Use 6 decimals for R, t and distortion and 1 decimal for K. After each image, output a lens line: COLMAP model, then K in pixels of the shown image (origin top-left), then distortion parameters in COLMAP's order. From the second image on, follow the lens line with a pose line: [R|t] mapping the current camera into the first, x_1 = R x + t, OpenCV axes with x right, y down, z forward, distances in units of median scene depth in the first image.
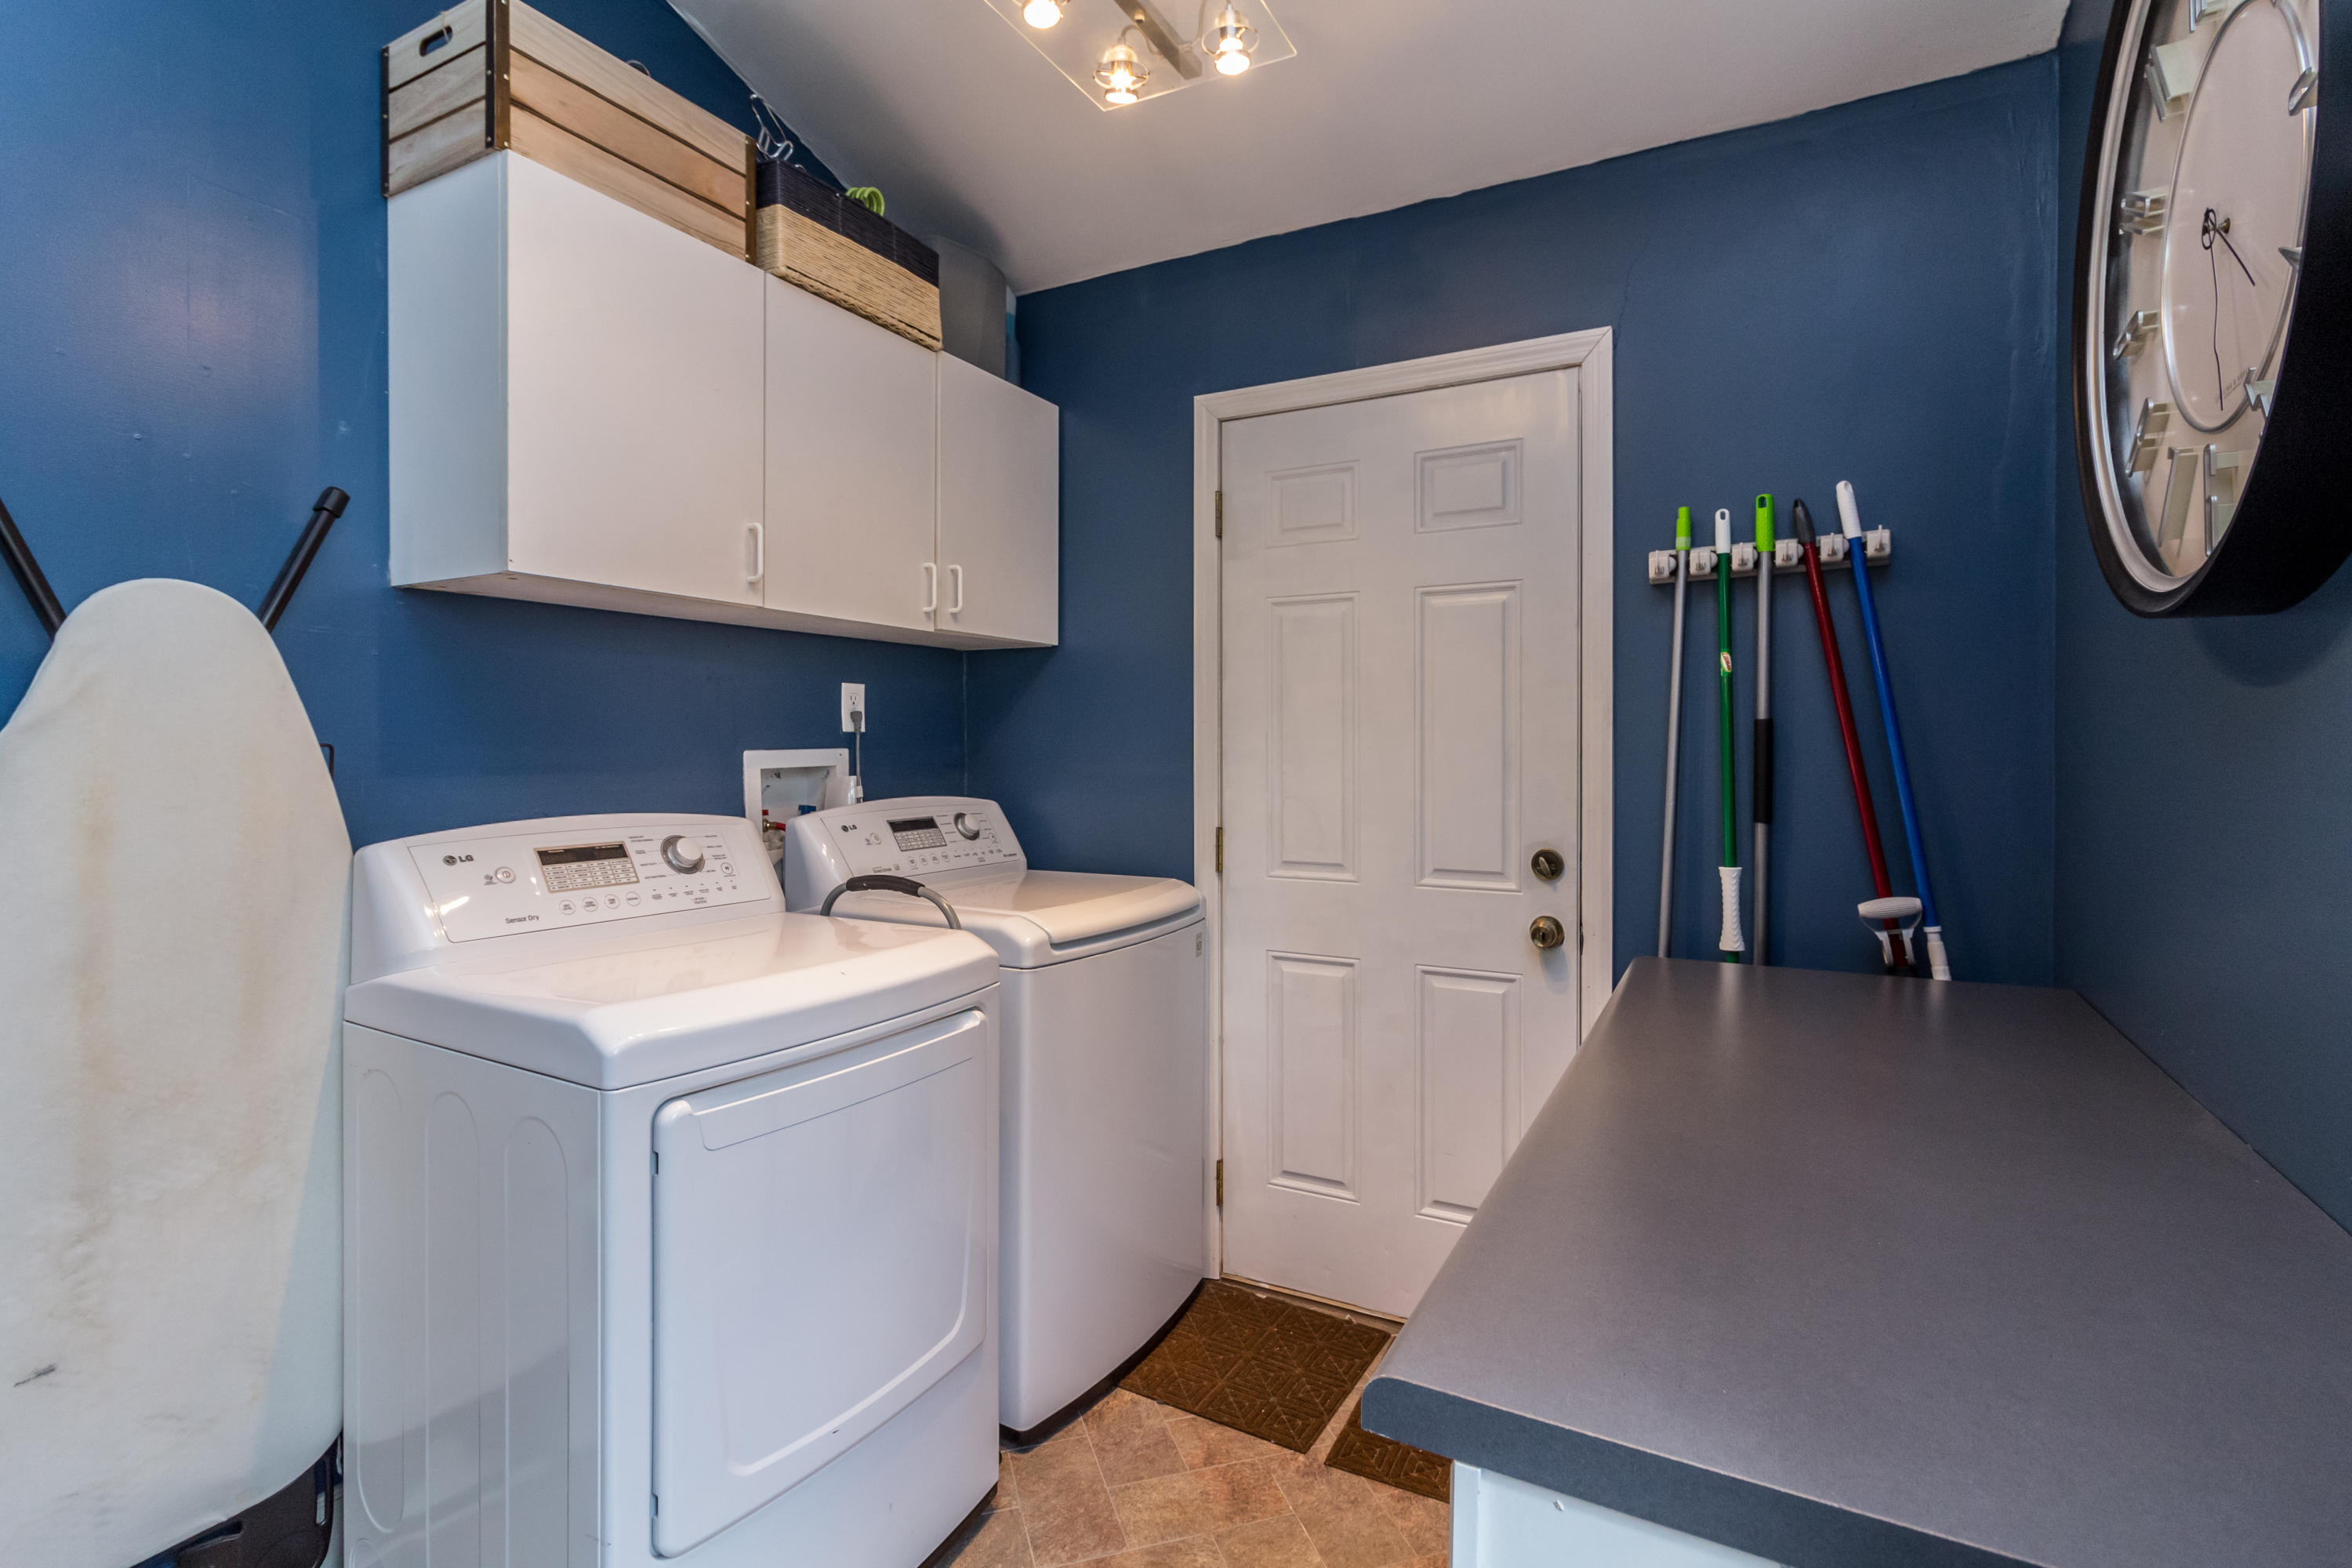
lens RADIAL K [[1063.3, 0, 1231.4], [0, 1063.3, 755.2], [0, 0, 1]] dist [0.000712, 0.001078]
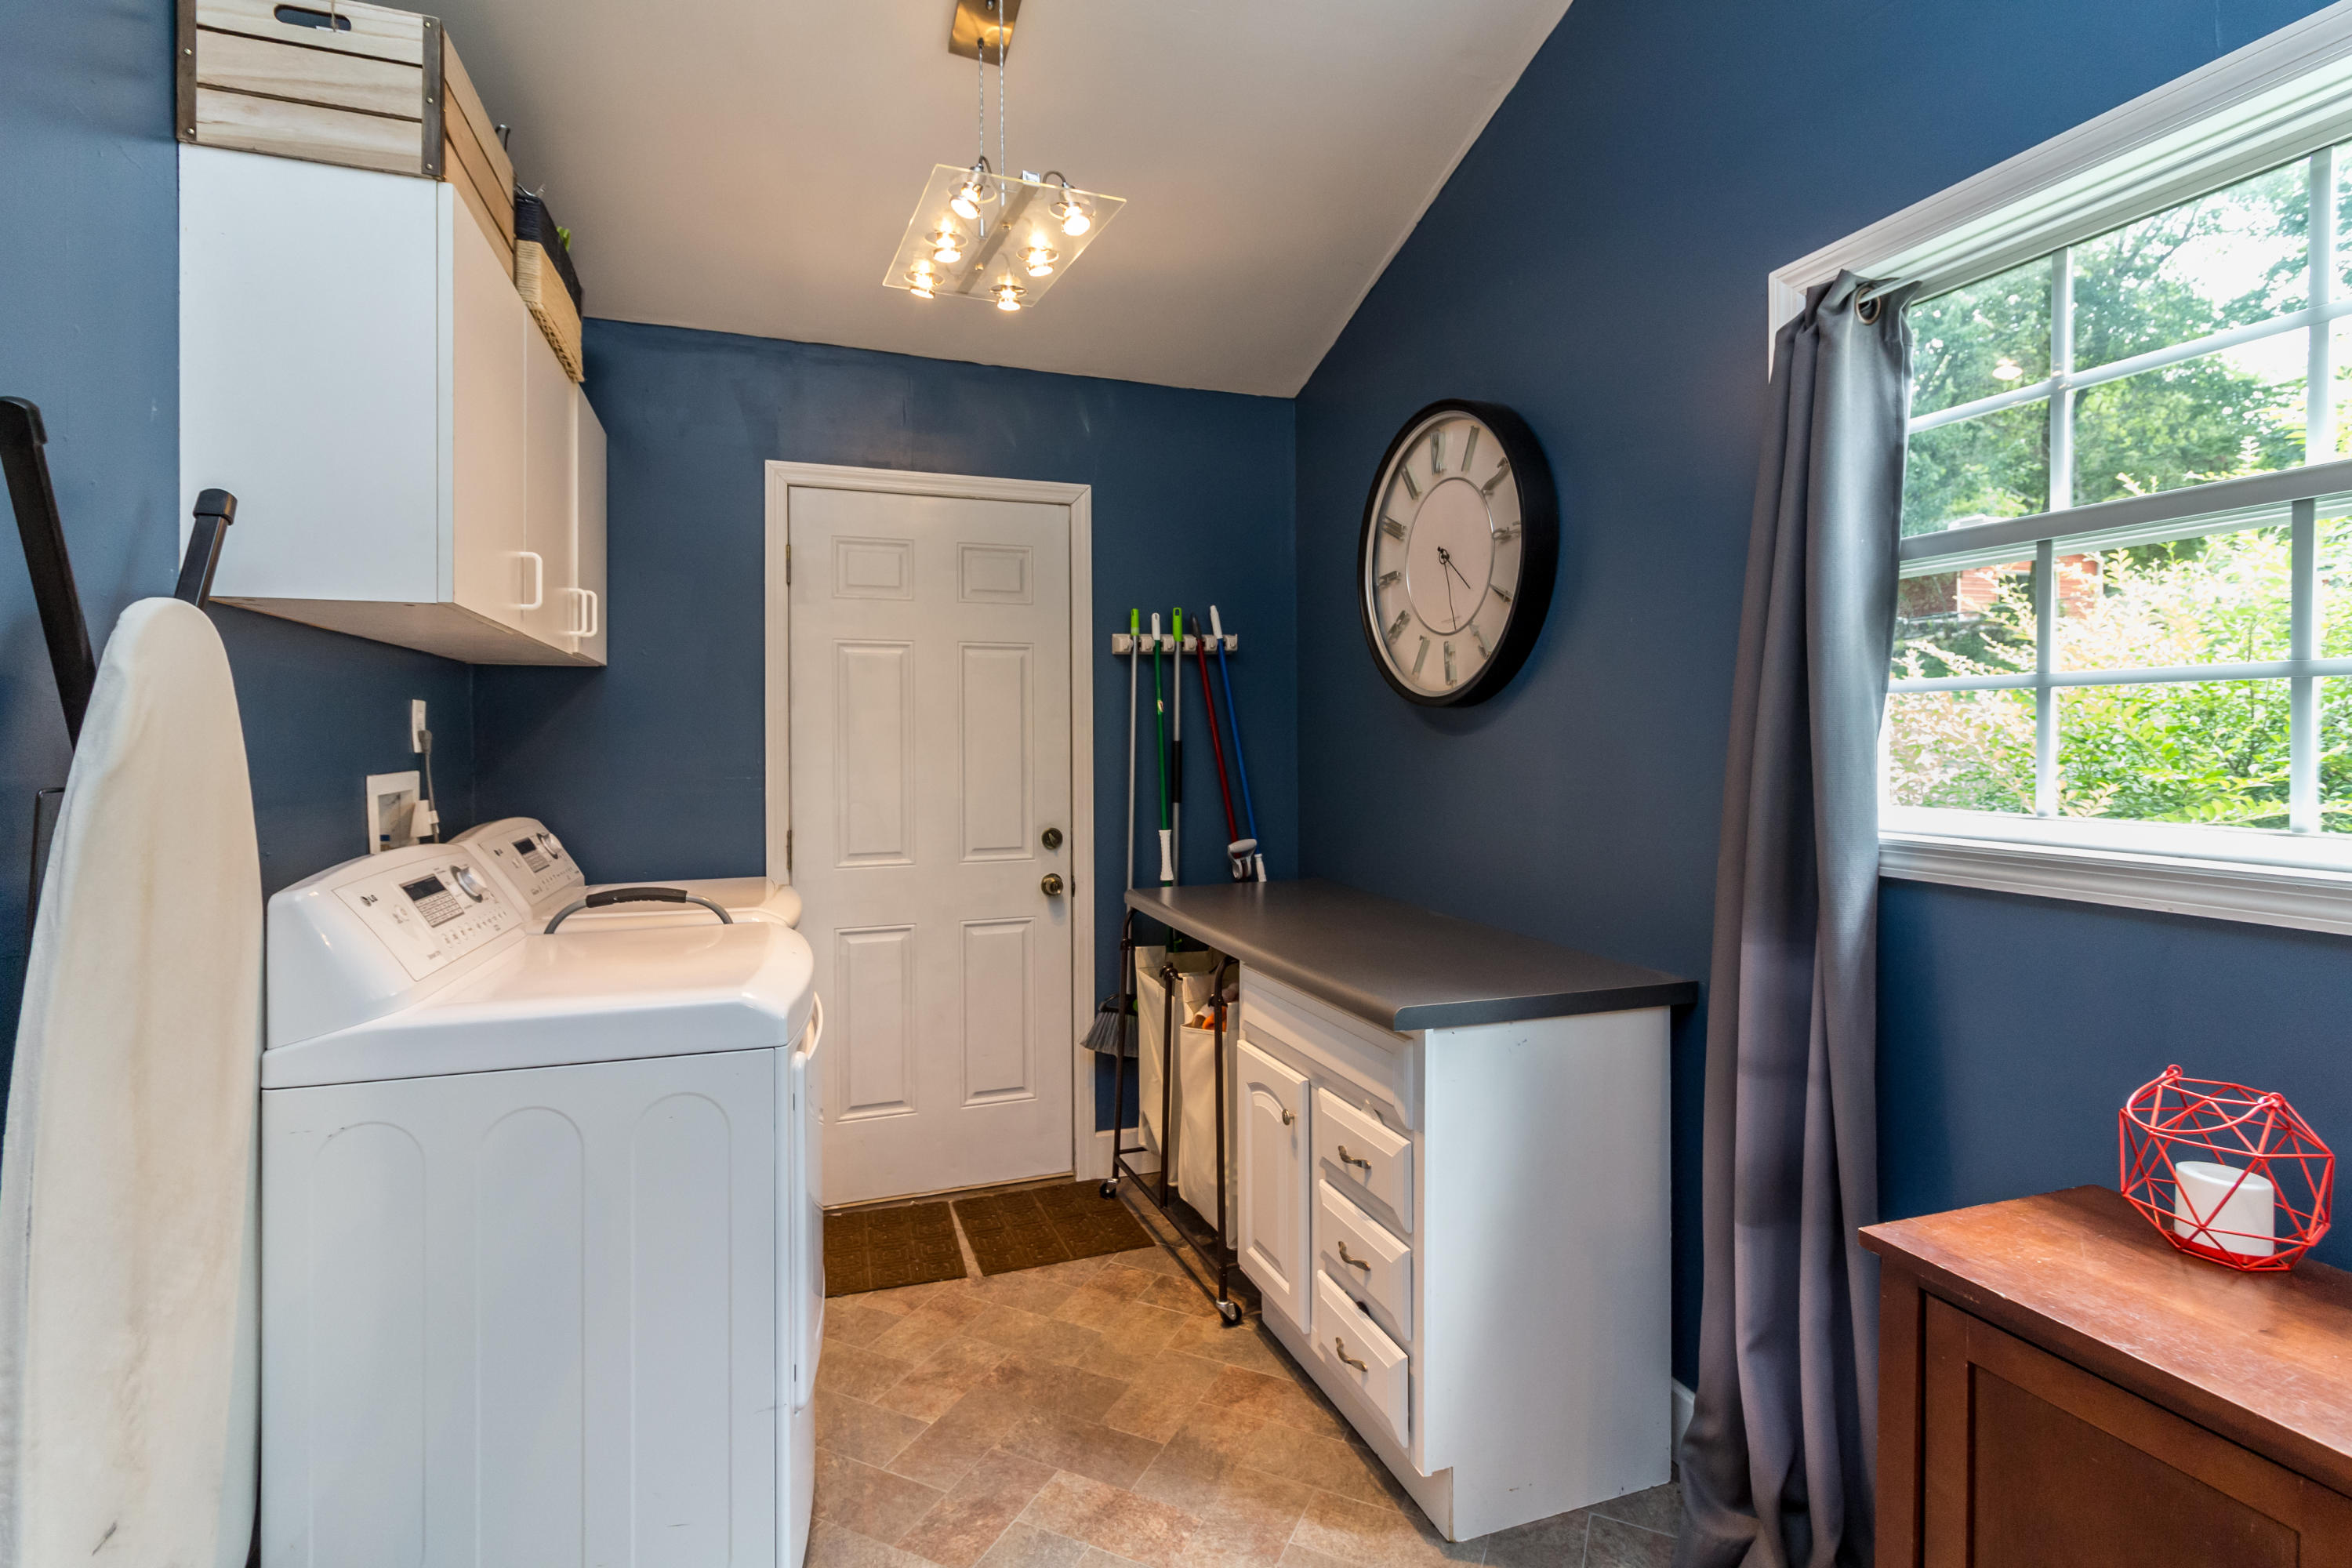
lens RADIAL K [[1076.6, 0, 1135.8], [0, 1076.6, 737.6], [0, 0, 1]] dist [0.000215, -0.000477]
pose [[0.688877, -0.001368, 0.724877, -0.741002], [0.012206, 0.999878, -0.009713, -0.022348], [-0.724775, 0.015539, 0.688810, -0.119142]]
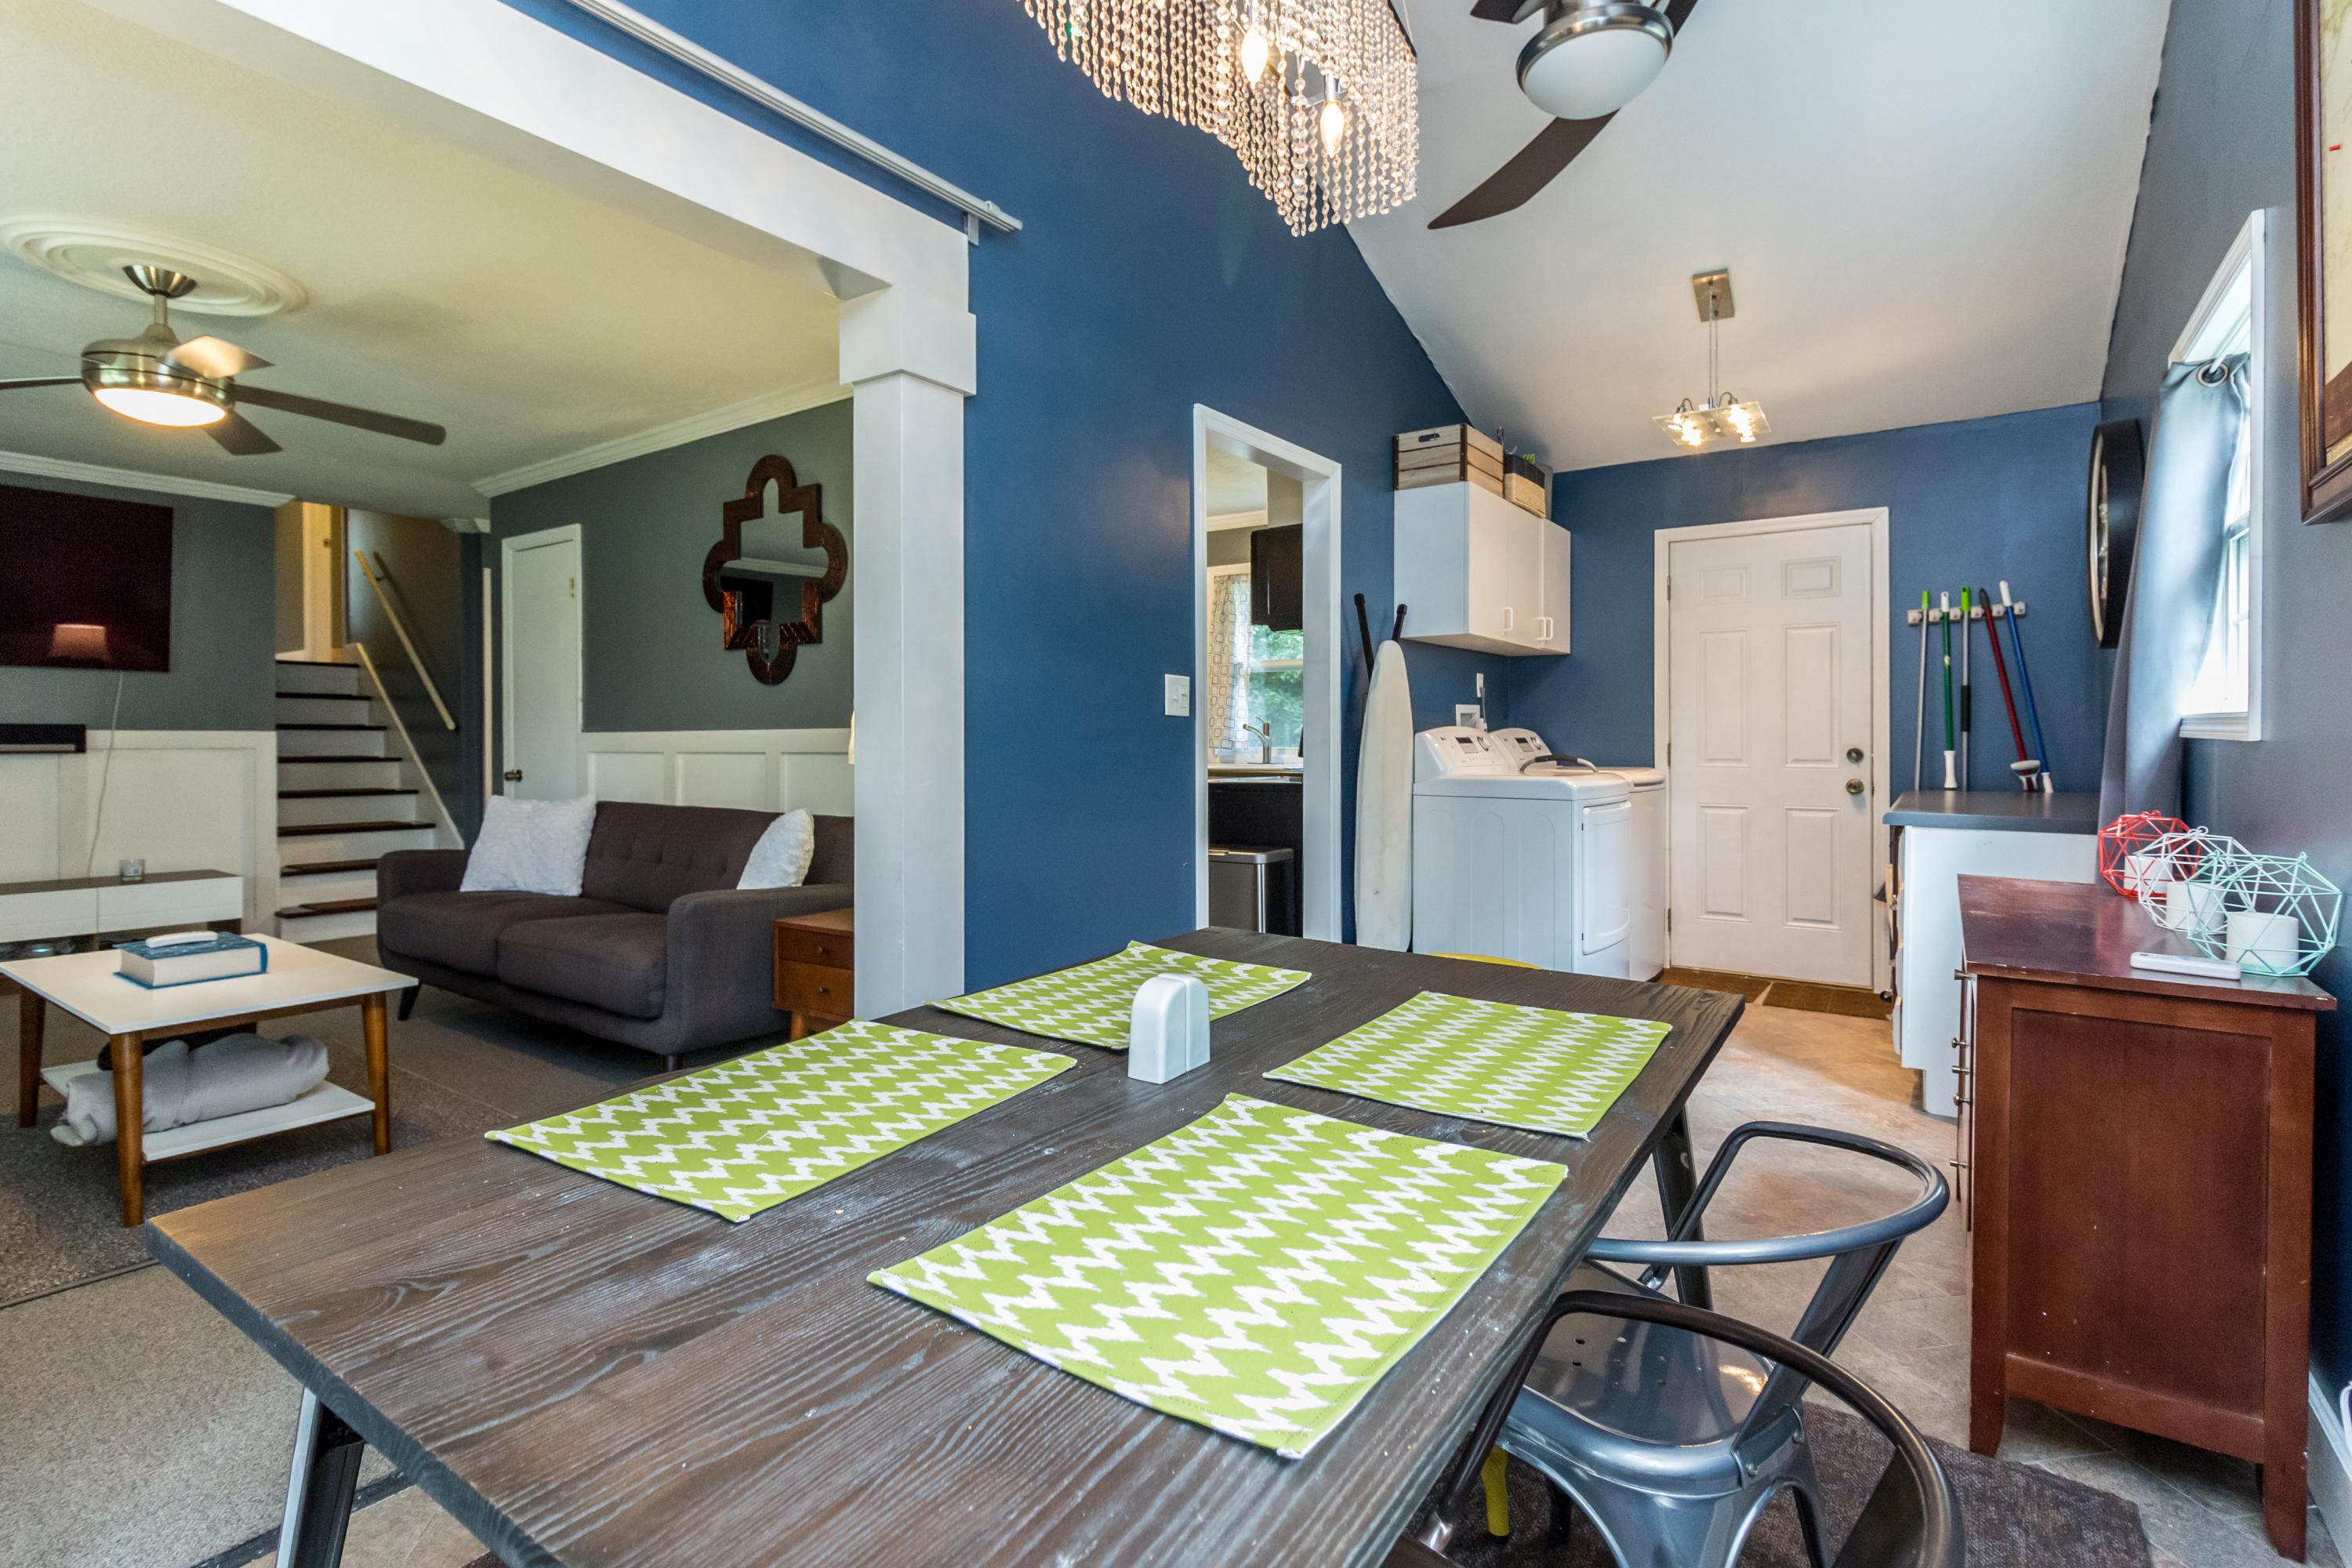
lens RADIAL K [[1101.0, 0, 1177.4], [0, 1101.0, 737.1], [0, 0, 1]] dist [0.001026, -0.000259]
pose [[0.990287, -0.000319, -0.139039, -0.787592], [-0.001159, 0.999944, -0.010552, 0.097086], [0.139035, 0.010610, 0.990231, -1.465424]]
